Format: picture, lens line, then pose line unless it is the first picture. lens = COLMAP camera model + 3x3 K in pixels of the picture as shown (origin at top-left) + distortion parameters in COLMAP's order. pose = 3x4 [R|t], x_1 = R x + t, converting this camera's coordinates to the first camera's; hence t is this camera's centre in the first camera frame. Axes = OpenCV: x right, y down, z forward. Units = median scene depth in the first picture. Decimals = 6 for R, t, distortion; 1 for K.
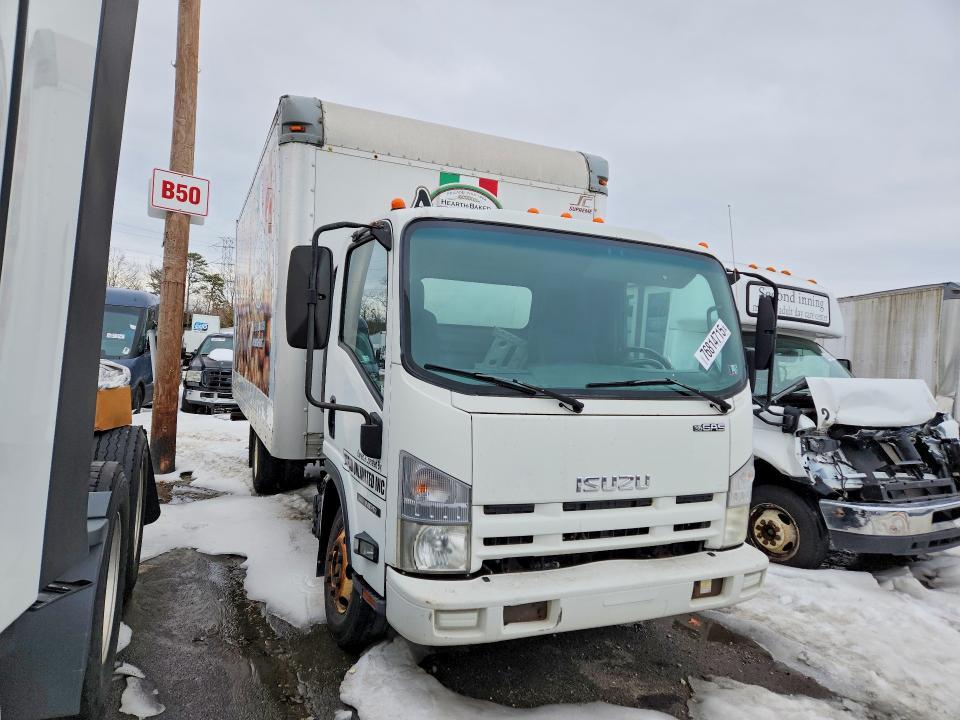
lens RADIAL K [[641.6, 0, 479.5], [0, 641.6, 391.4], [0, 0, 1]] dist [0.099416, -0.090126]
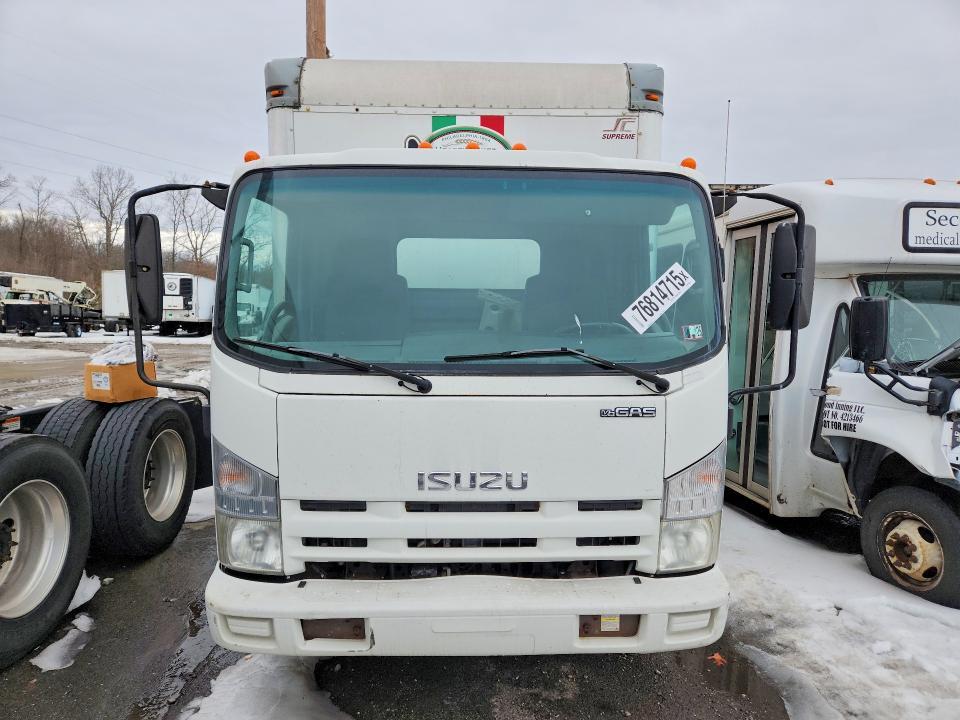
lens RADIAL K [[641.6, 0, 479.5], [0, 641.6, 391.4], [0, 0, 1]] dist [0.099416, -0.090126]
pose [[0.923430, 0.006568, -0.383710, 0.456881], [0.013829, 0.998635, 0.050374, -0.007491], [0.383517, -0.051823, 0.922079, 0.242209]]
